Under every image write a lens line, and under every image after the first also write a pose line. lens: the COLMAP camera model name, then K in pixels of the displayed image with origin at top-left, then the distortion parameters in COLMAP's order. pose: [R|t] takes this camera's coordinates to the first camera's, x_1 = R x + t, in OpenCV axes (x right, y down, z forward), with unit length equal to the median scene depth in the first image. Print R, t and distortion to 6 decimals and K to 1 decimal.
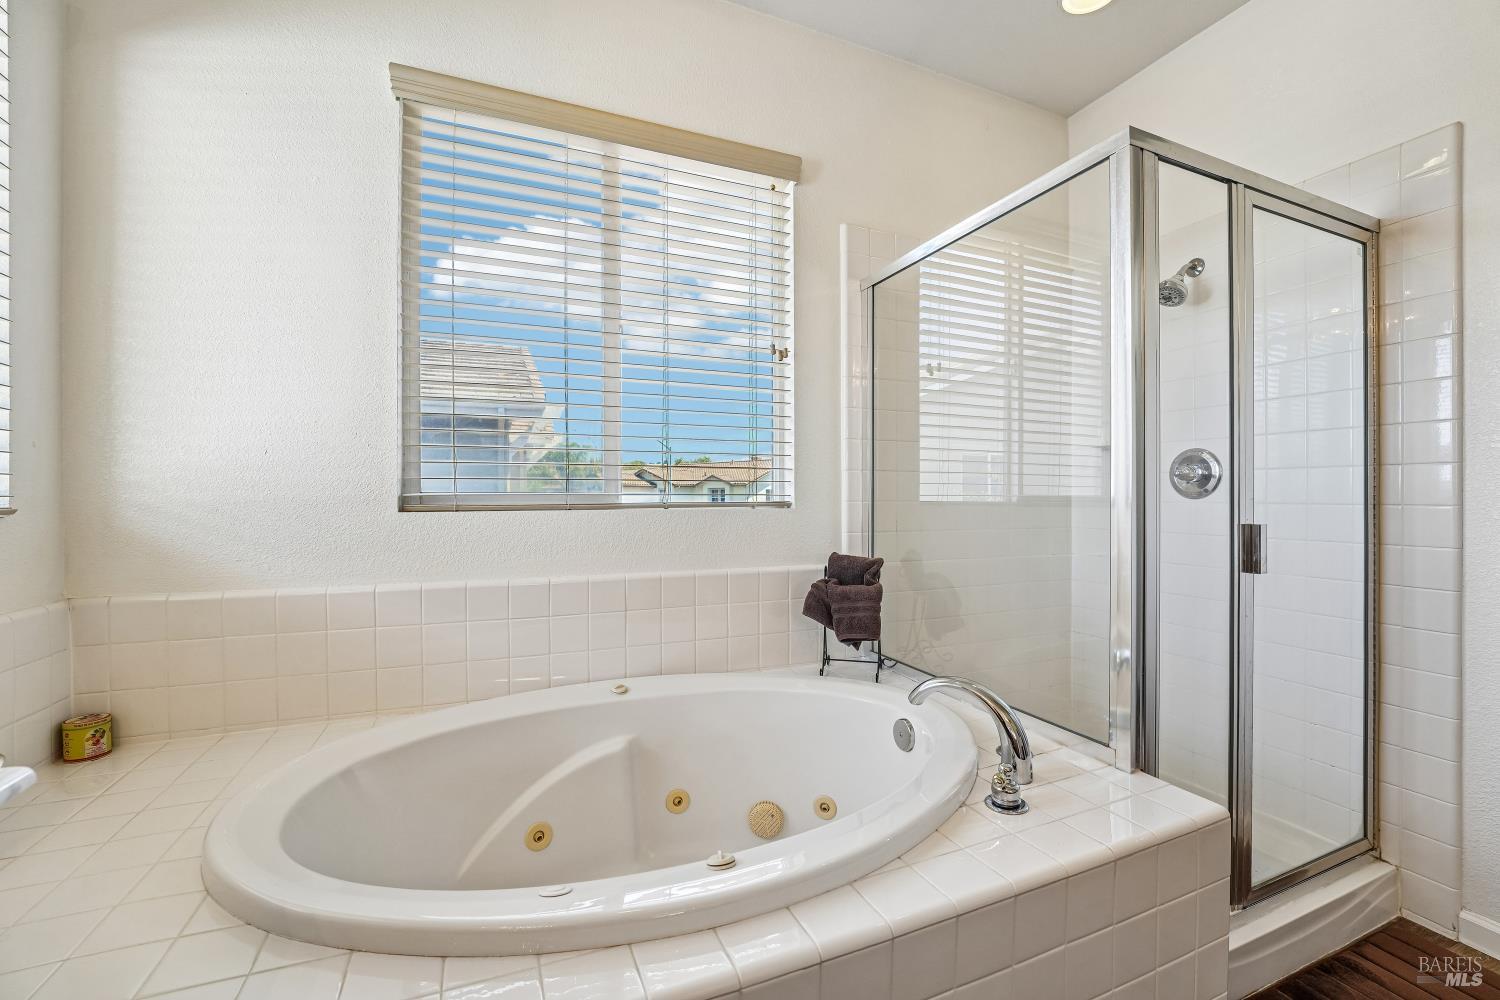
lens RADIAL K [[615.0, 0, 748.1], [0, 615.0, 506.0], [0, 0, 1]] dist [-0.021509, 0.000242]
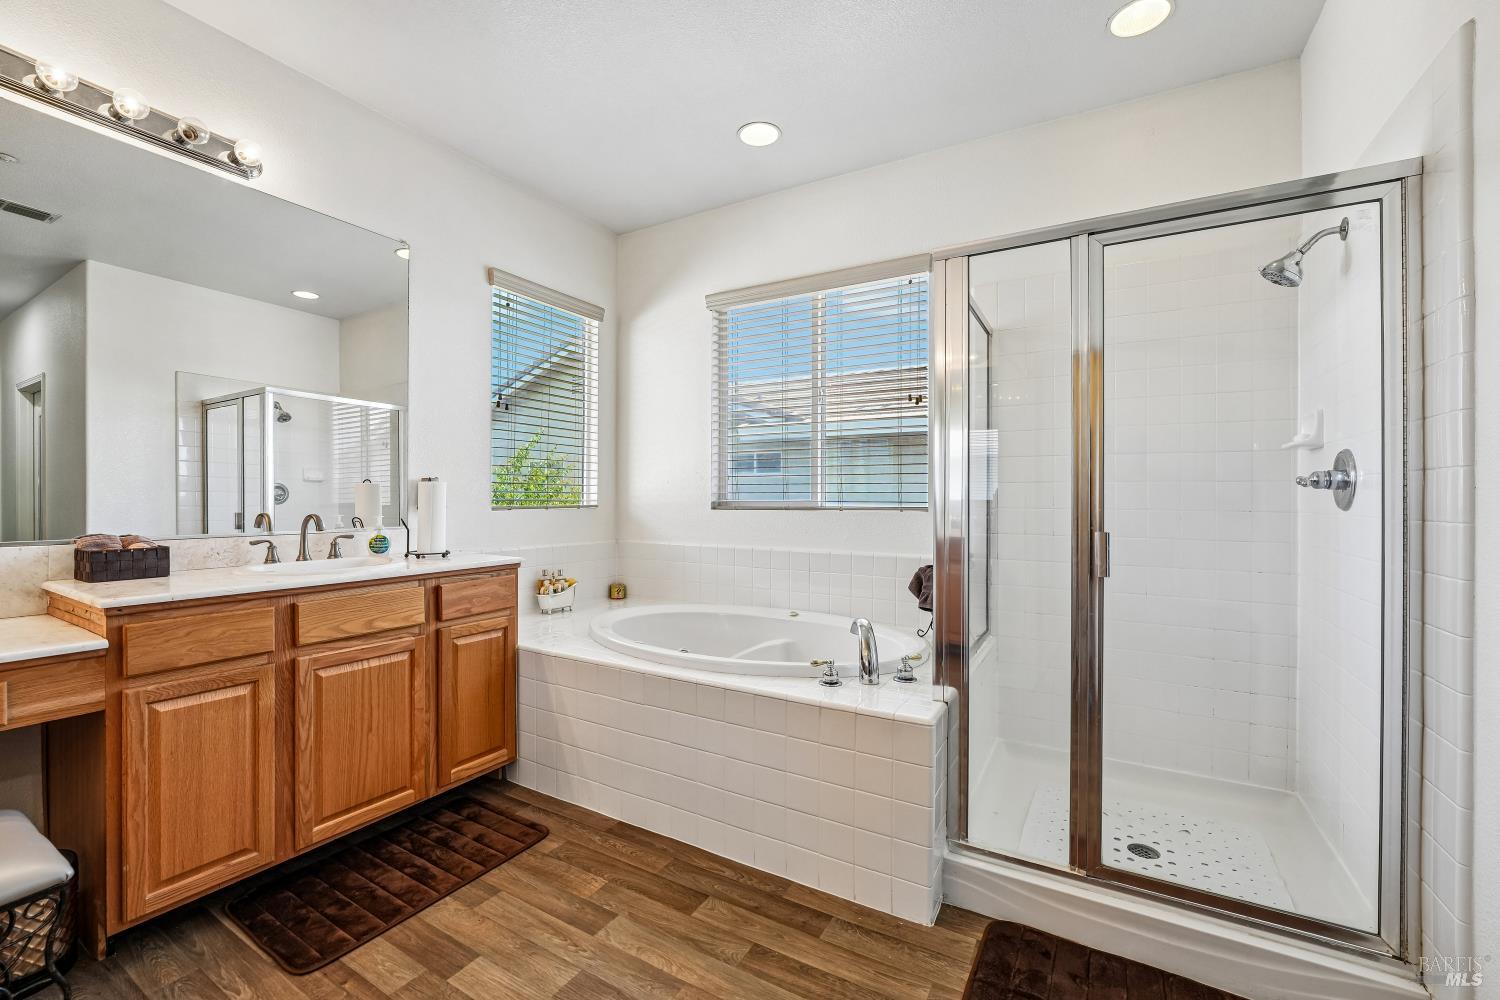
lens RADIAL K [[615.0, 0, 748.1], [0, 615.0, 506.0], [0, 0, 1]] dist [-0.021509, 0.000242]
pose [[0.604721, 0.011328, -0.796357, 1.155371], [-0.015052, 0.999883, 0.002793, -0.009925], [0.796295, 0.010298, 0.604821, -0.164718]]
